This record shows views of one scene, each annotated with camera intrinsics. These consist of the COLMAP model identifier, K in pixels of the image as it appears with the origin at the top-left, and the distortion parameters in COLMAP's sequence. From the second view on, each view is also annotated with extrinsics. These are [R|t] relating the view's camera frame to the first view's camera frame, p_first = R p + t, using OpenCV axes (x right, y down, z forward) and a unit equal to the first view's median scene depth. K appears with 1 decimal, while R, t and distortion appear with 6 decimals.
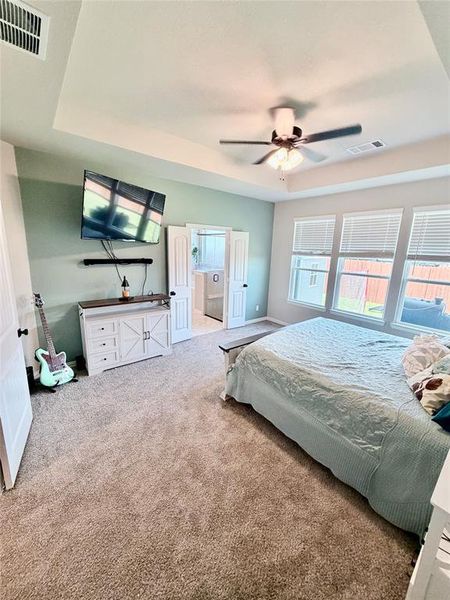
lens RADIAL K [[238.5, 0, 225.3], [0, 238.5, 299.1], [0, 0, 1]] dist [0.000870, -0.000296]
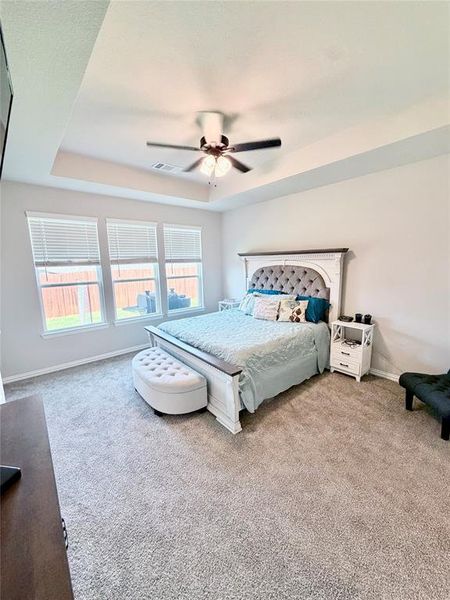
lens RADIAL K [[238.5, 0, 225.6], [0, 238.5, 300.6], [0, 0, 1]] dist [0.000870, -0.000296]
pose [[-0.020261, -0.198616, 0.979868, -0.554750], [0.228619, 0.953182, 0.197934, -0.148440], [-0.973305, 0.228027, 0.026095, 0.681036]]
